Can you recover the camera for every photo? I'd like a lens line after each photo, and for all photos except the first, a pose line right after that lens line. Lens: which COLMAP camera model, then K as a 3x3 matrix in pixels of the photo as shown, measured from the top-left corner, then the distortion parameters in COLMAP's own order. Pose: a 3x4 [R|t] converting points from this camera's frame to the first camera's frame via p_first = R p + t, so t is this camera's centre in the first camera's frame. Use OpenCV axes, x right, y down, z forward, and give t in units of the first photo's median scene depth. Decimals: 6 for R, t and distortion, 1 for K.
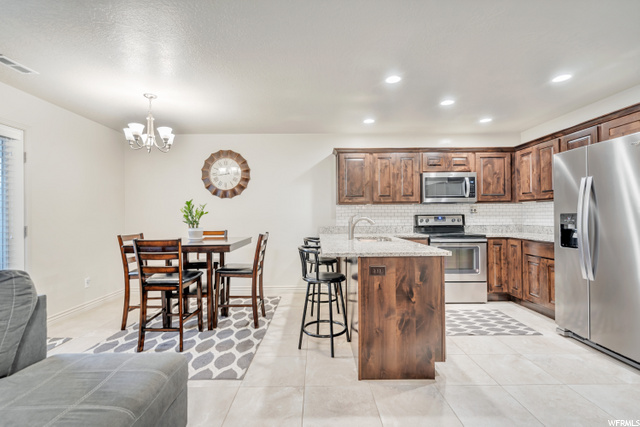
lens RADIAL K [[295.1, 0, 322.5], [0, 295.1, 216.1], [0, 0, 1]] dist [0.000456, 0.001124]
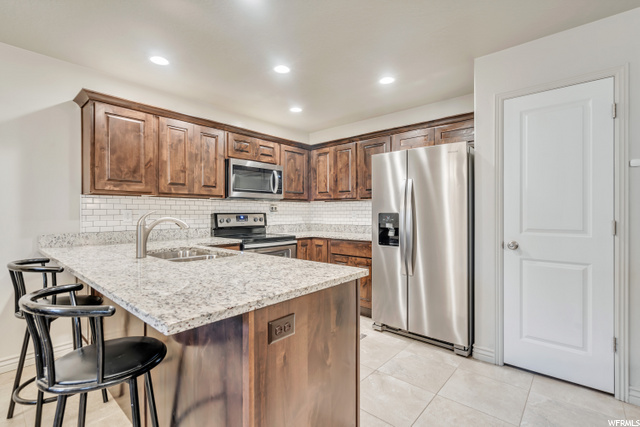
lens RADIAL K [[295.1, 0, 317.4], [0, 295.1, 213.8], [0, 0, 1]] dist [0.000456, 0.001124]
pose [[0.677040, 0.004527, 0.735932, -0.065891], [-0.002598, 0.999990, -0.003762, -0.000728], [-0.735941, 0.000634, 0.677045, 0.318231]]
